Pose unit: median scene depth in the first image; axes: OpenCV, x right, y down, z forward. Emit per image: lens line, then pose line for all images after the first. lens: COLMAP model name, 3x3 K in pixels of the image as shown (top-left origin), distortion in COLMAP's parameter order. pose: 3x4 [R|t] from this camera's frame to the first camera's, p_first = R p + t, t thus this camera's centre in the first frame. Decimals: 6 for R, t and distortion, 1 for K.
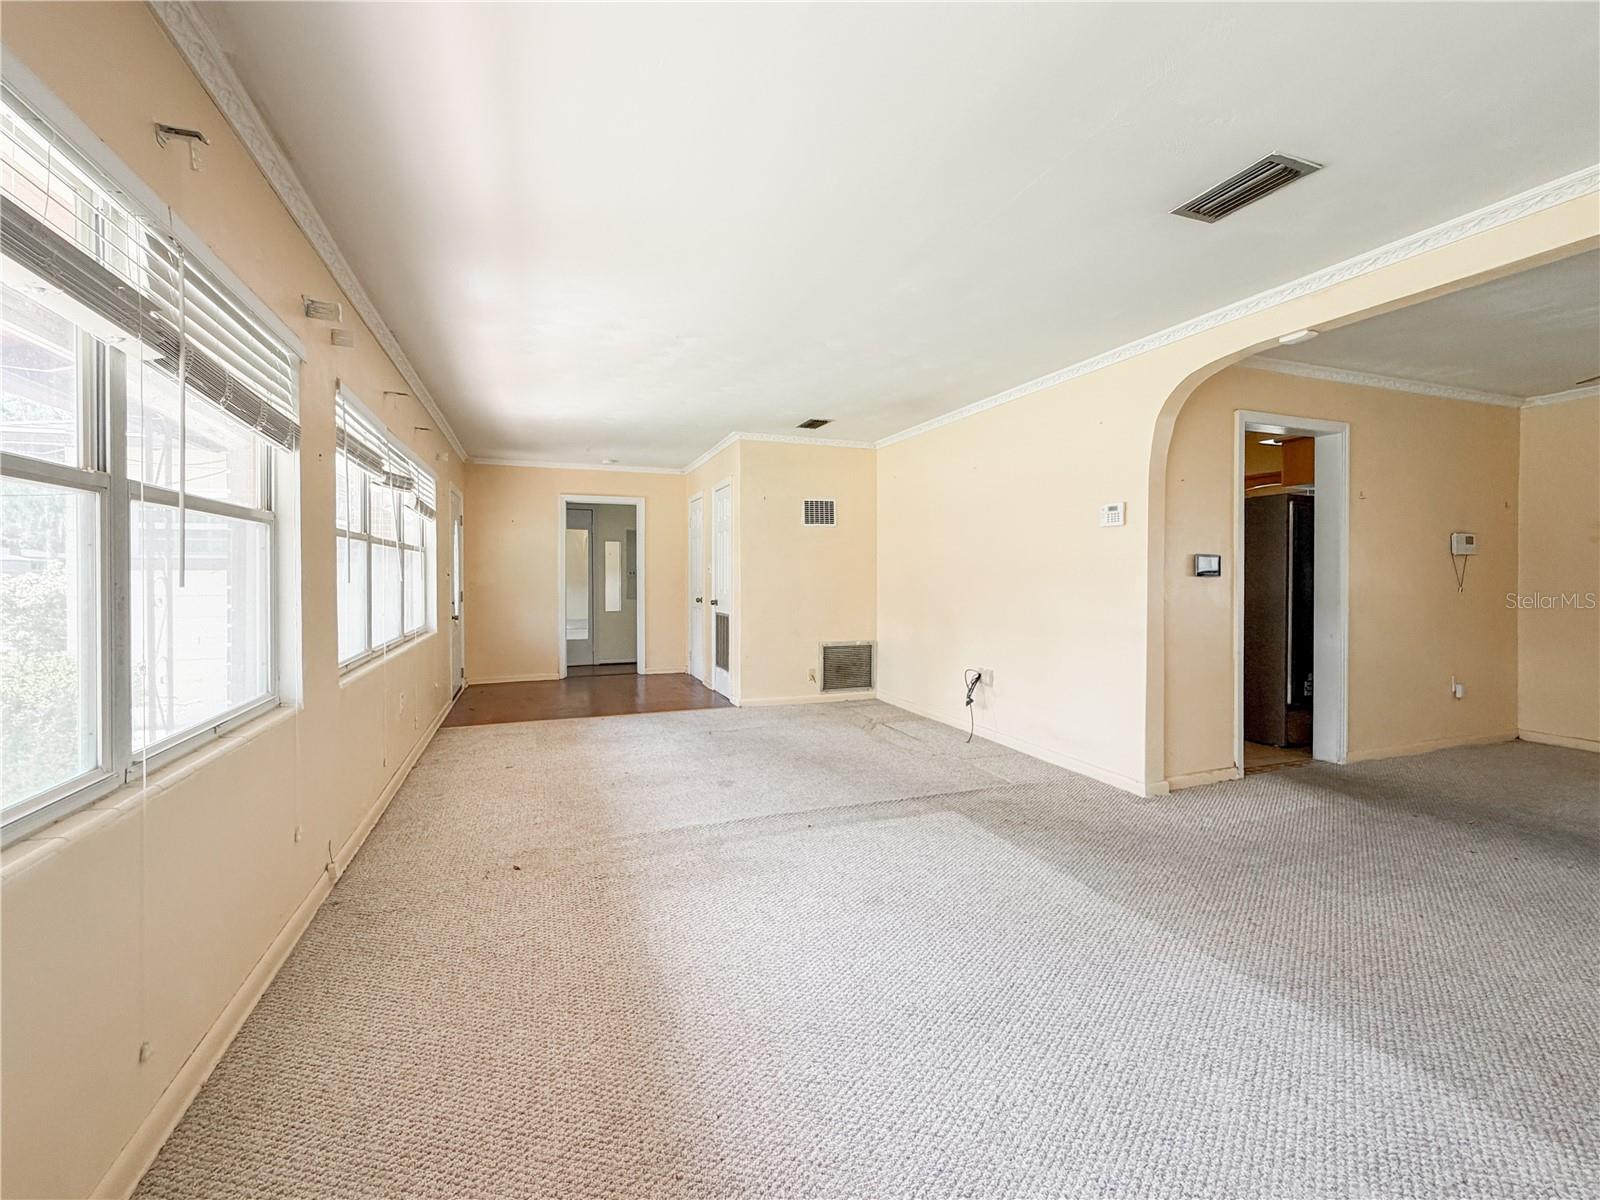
lens RADIAL K [[684.3, 0, 789.0], [0, 684.3, 579.8], [0, 0, 1]] dist [0.008149, -0.000798]
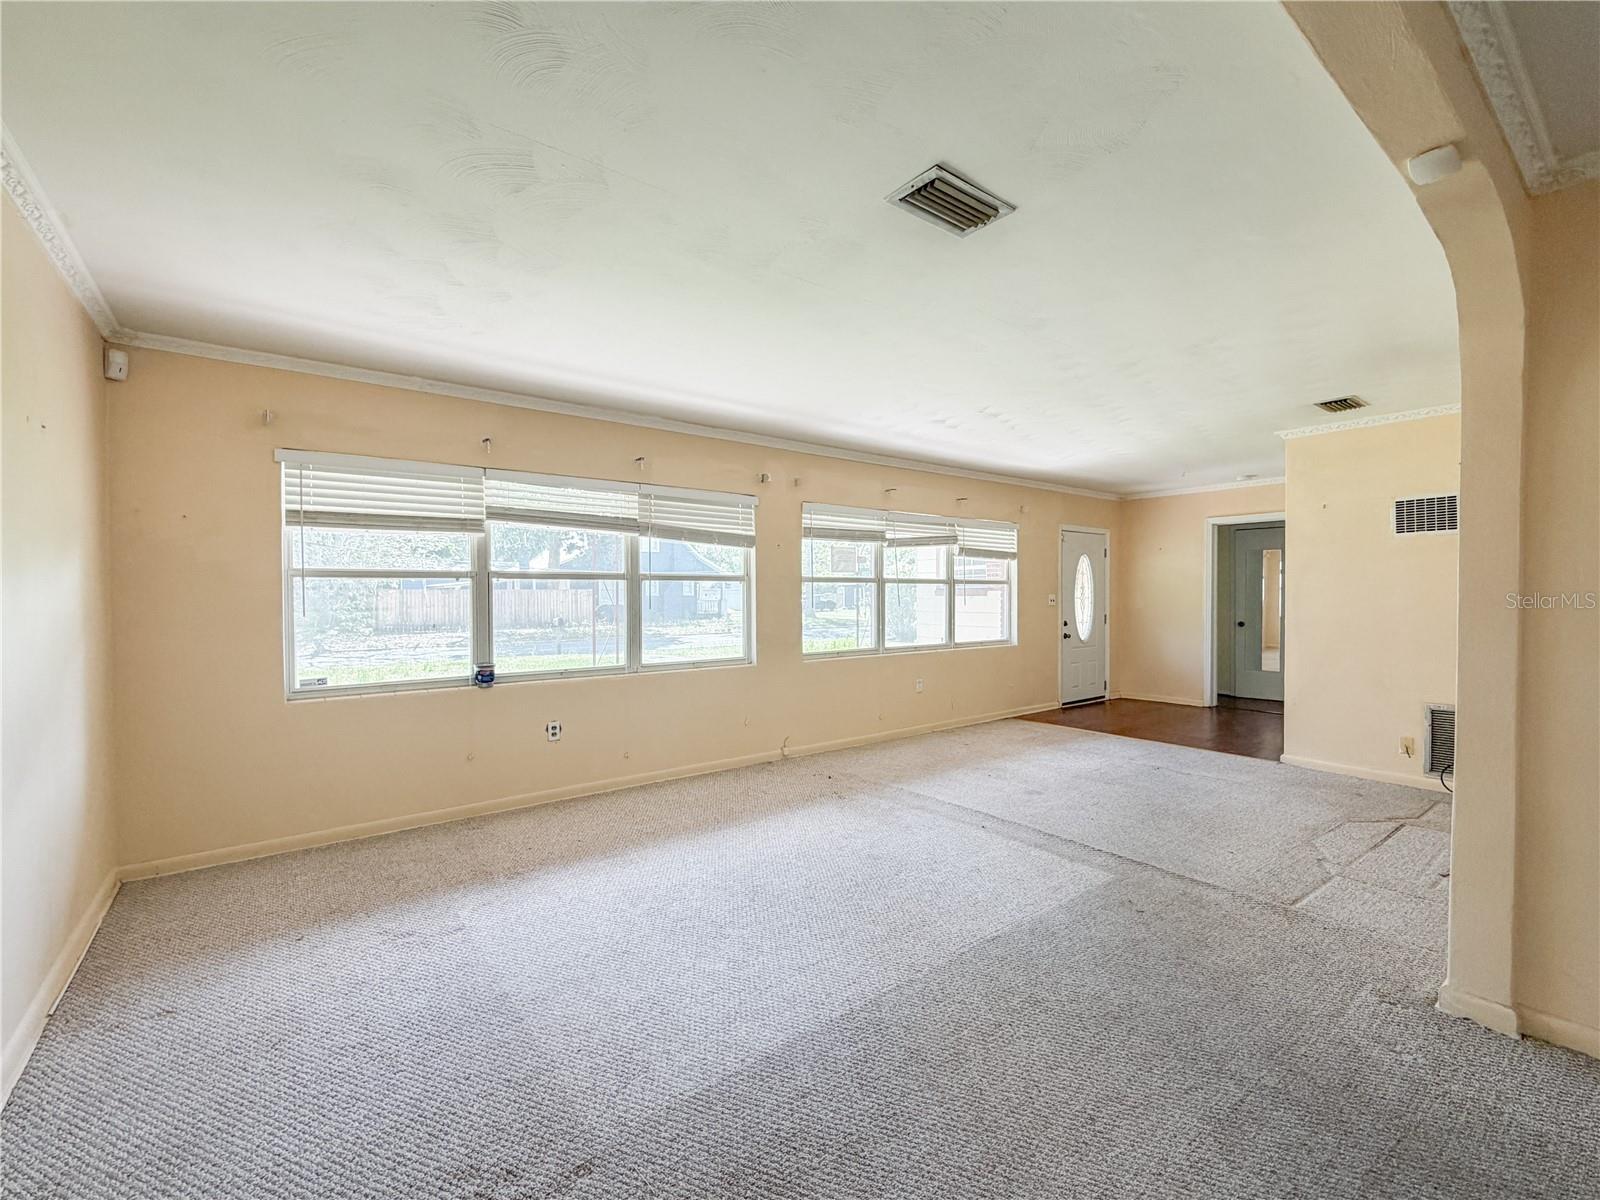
lens RADIAL K [[684.3, 0, 797.2], [0, 684.3, 597.2], [0, 0, 1]] dist [0.008149, -0.000798]
pose [[0.289295, 0.003075, -0.957235, 1.039202], [-0.005023, 0.999986, 0.001695, -0.024604], [0.957227, 0.004318, 0.289307, 0.370884]]
